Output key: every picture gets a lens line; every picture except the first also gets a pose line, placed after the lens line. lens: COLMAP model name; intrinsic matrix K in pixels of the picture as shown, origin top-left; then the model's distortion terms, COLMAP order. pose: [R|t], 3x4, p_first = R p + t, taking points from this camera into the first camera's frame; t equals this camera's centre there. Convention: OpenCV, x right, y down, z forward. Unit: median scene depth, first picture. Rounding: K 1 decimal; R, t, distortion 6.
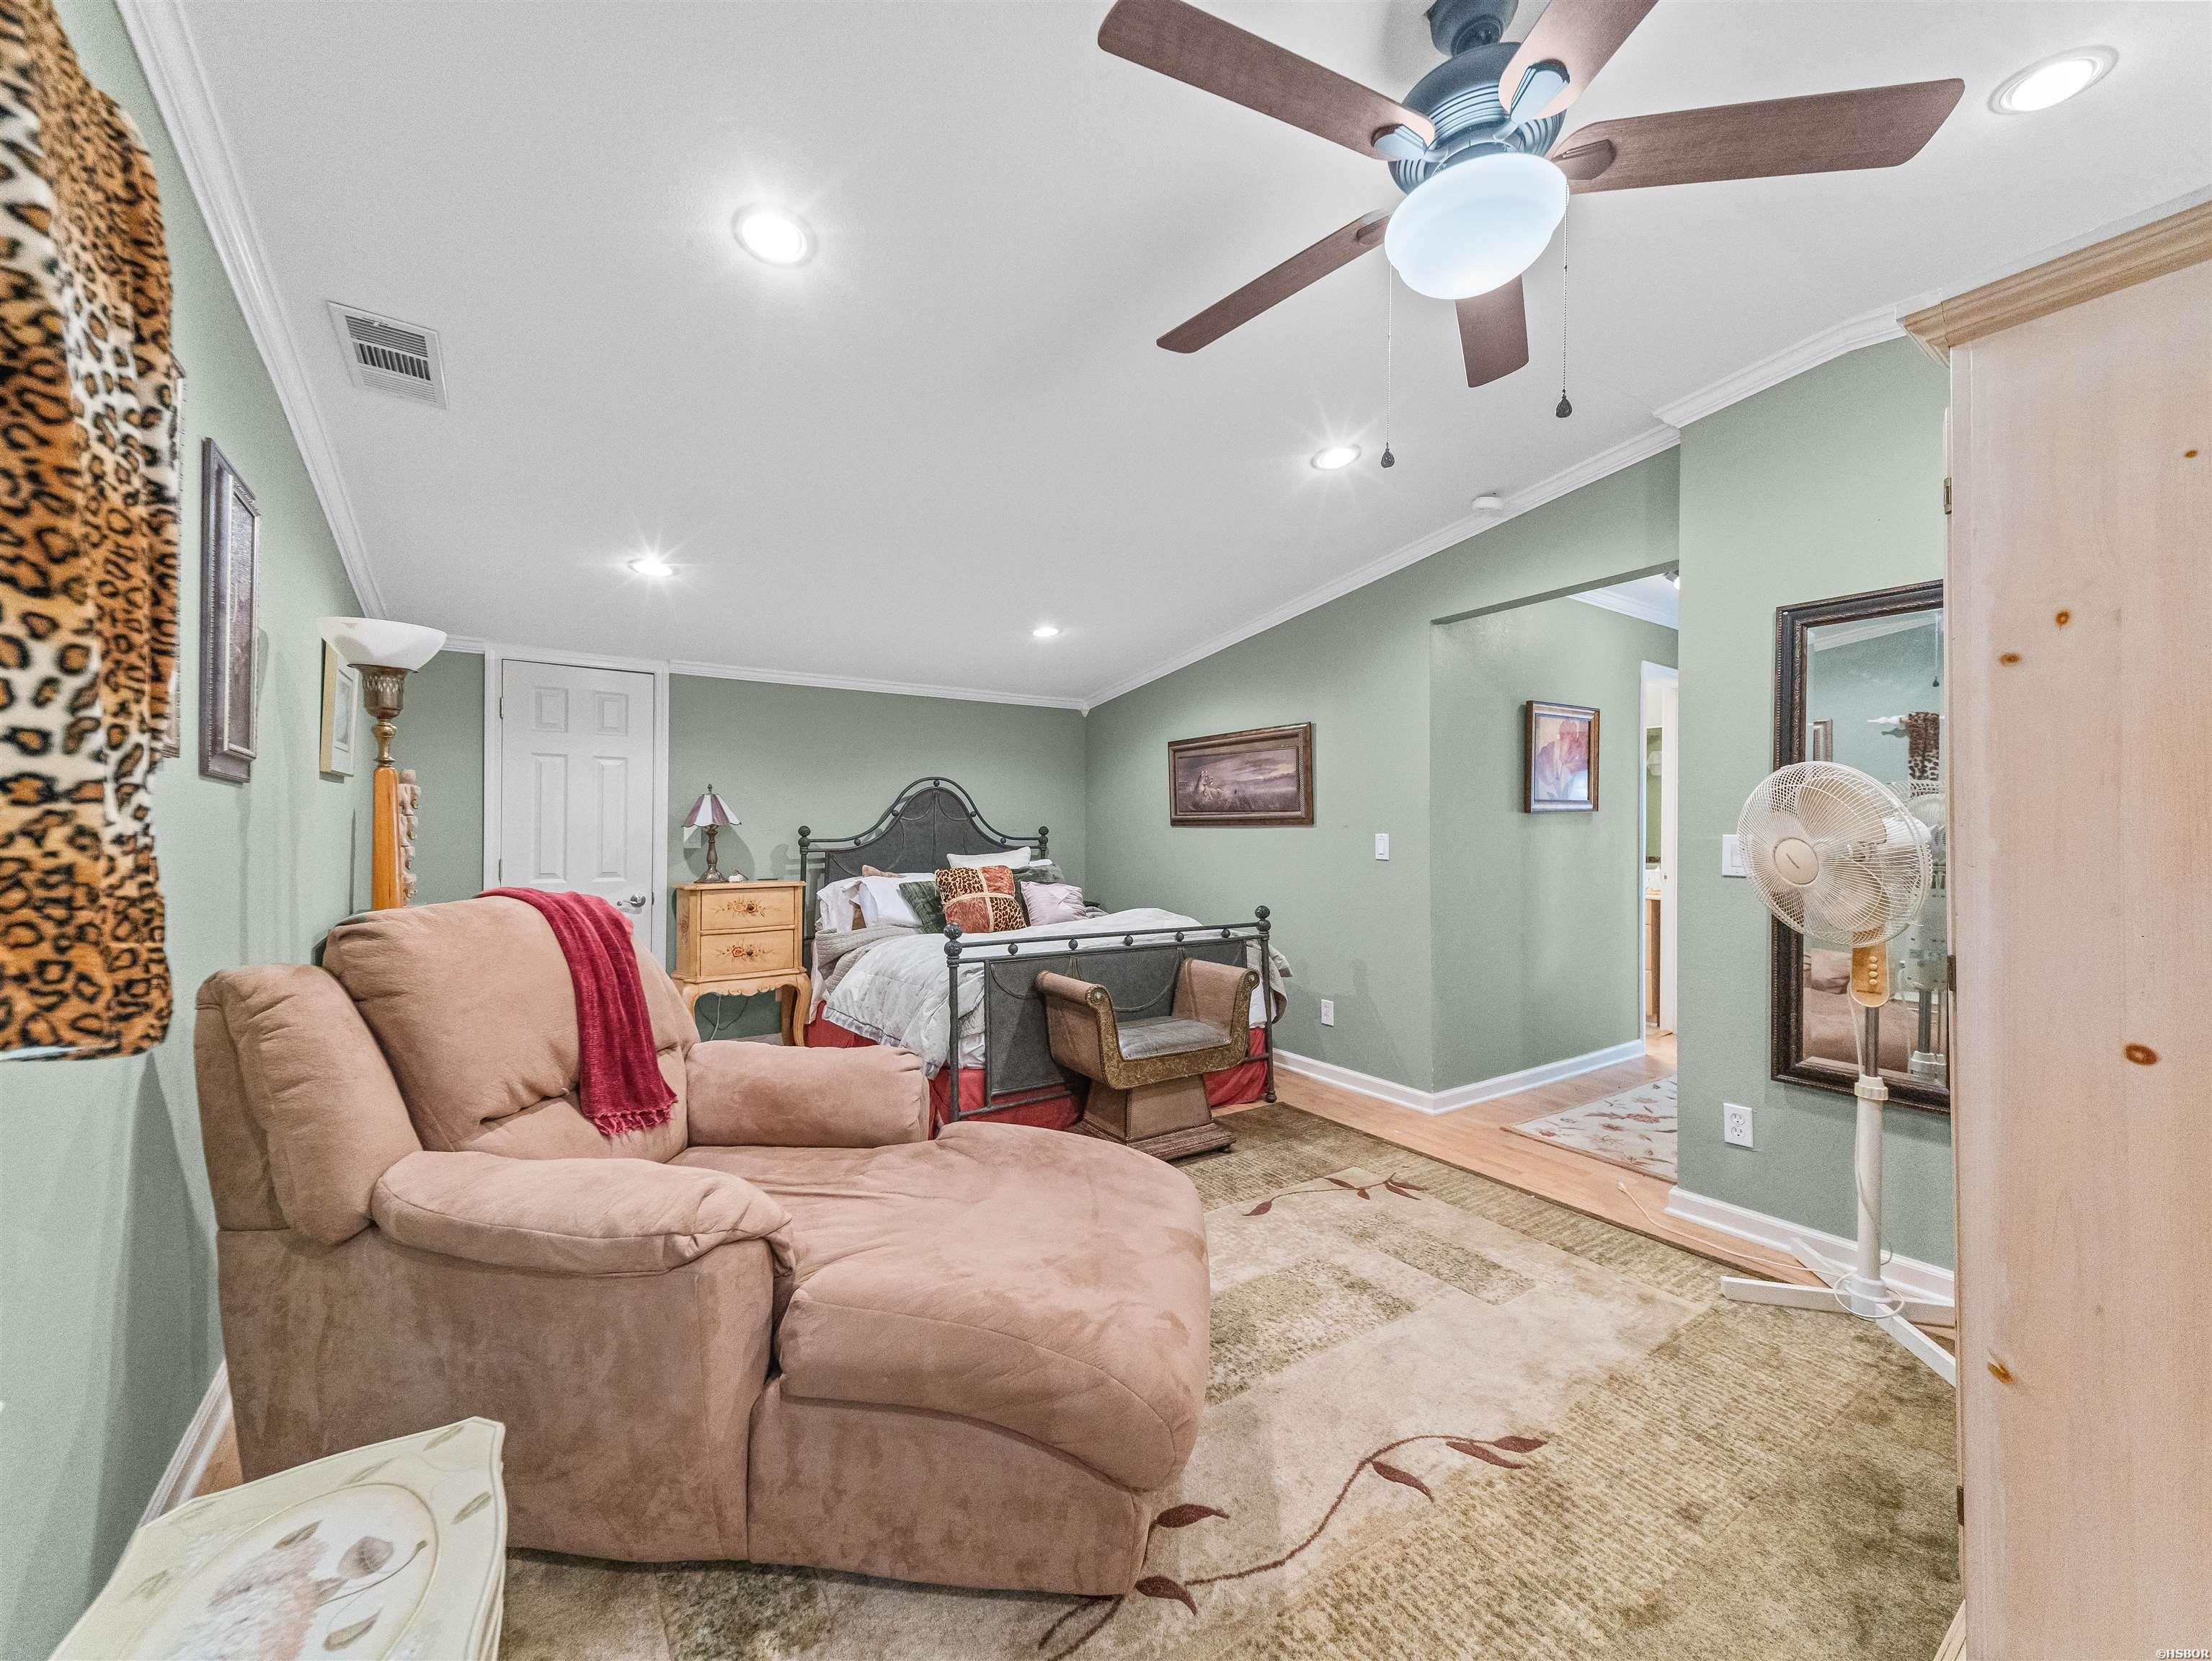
lens RADIAL K [[857.6, 0, 1097.0], [0, 857.6, 818.2], [0, 0, 1]] dist [0.030815, -0.008883]
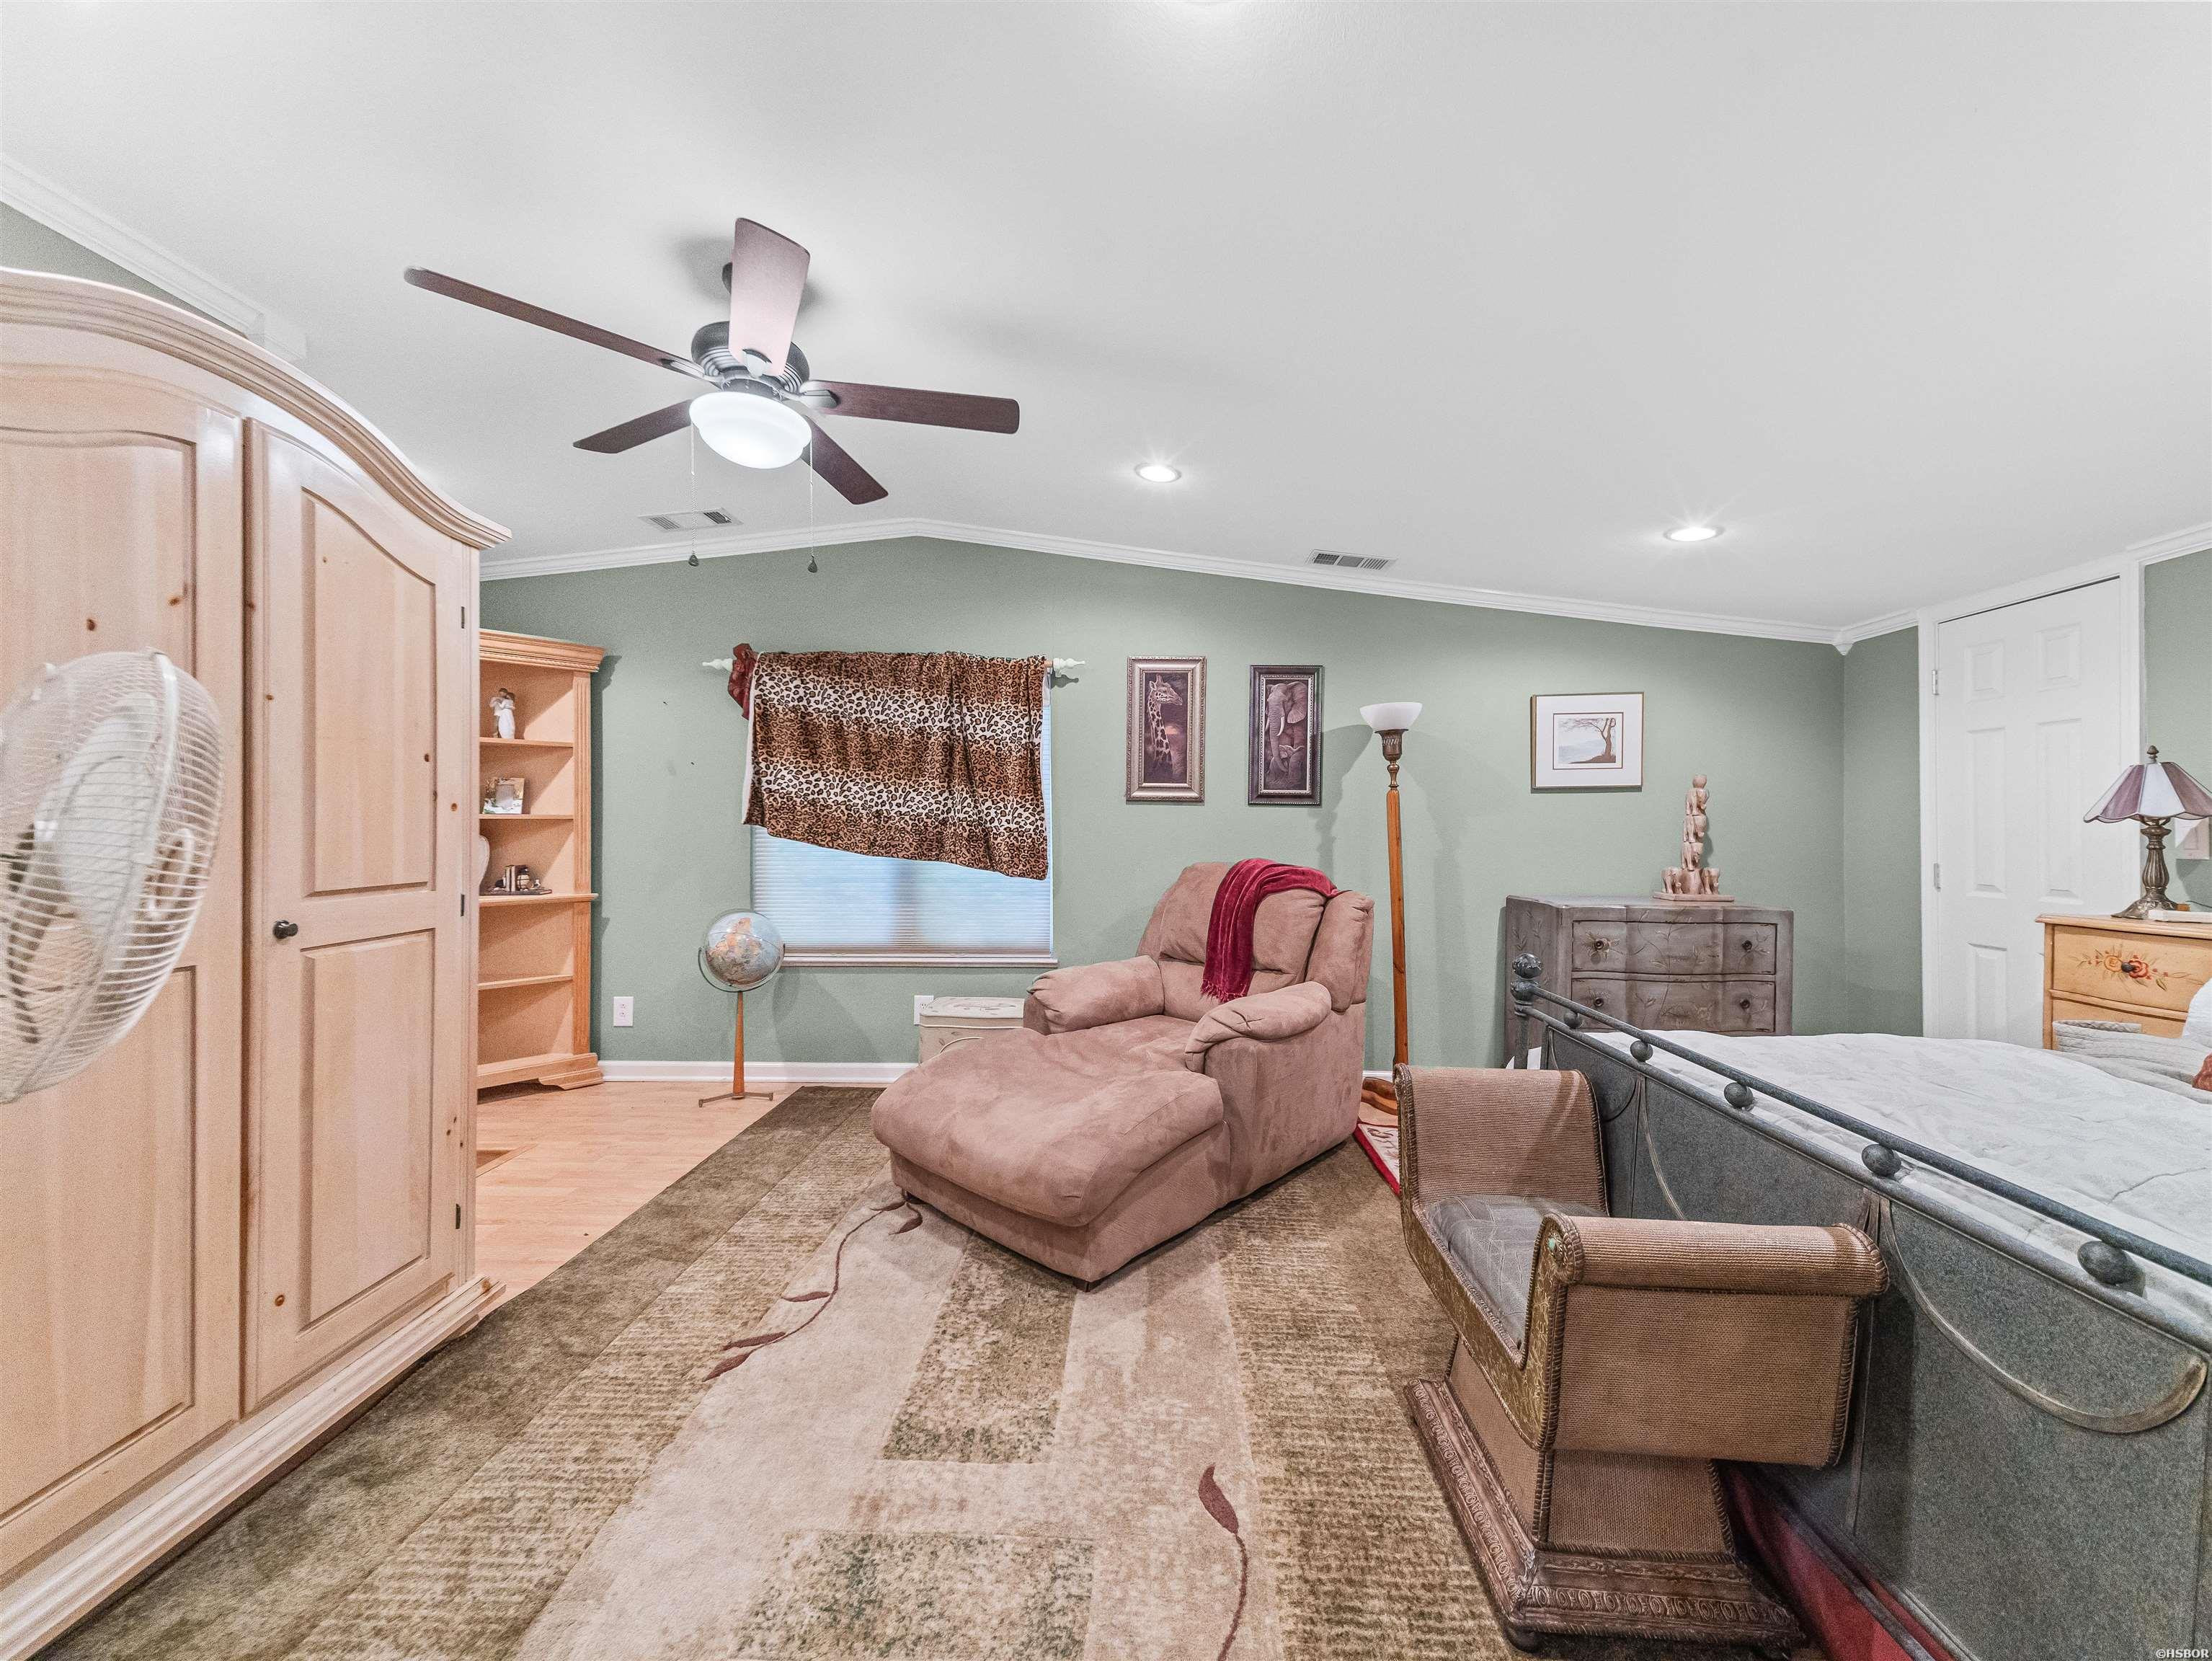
lens RADIAL K [[857.6, 0, 1125.0], [0, 857.6, 825.2], [0, 0, 1]] dist [0.030815, -0.008883]
pose [[-0.577912, -0.005529, -0.816081, 0.485505], [0.009166, 0.999870, -0.013266, 0.017122], [0.816048, -0.015147, -0.577786, 0.910216]]
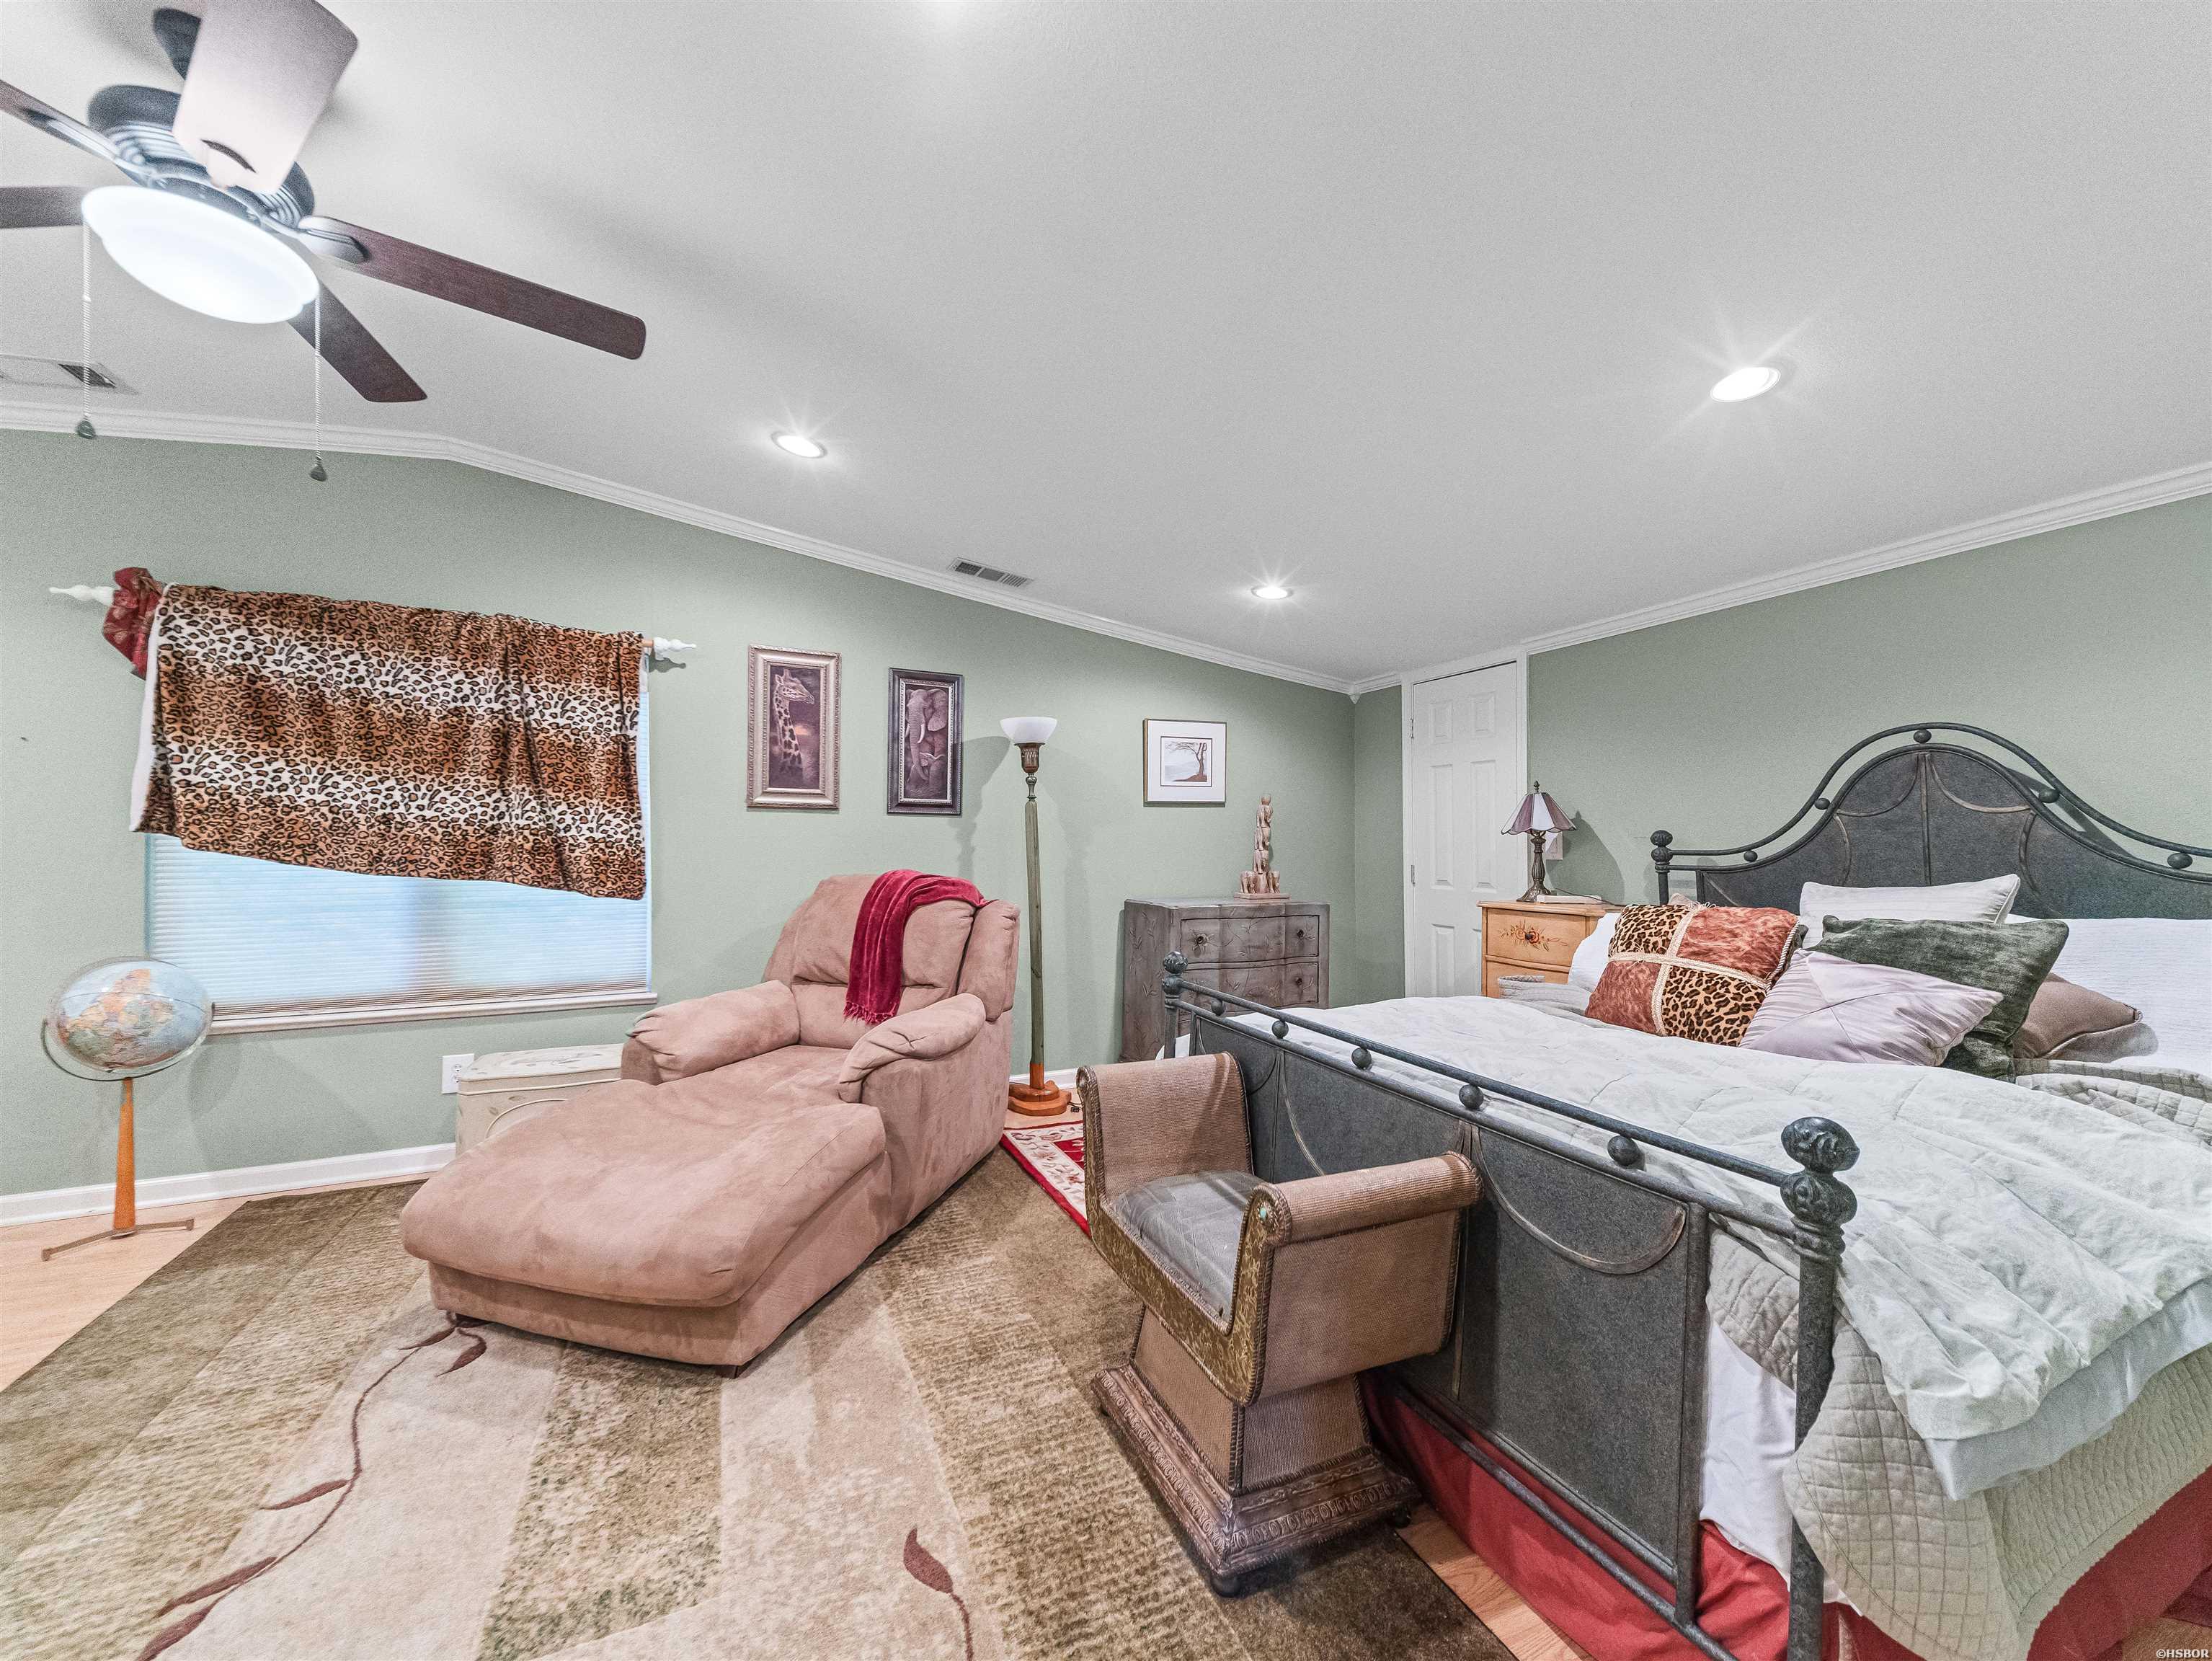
lens RADIAL K [[857.6, 0, 1109.3], [0, 857.6, 830.8], [0, 0, 1]] dist [0.030815, -0.008883]
pose [[-0.154866, -0.012105, -0.987861, 0.490981], [0.012171, 0.999826, -0.014160, 0.017043], [0.987860, -0.014217, -0.154692, 0.846303]]
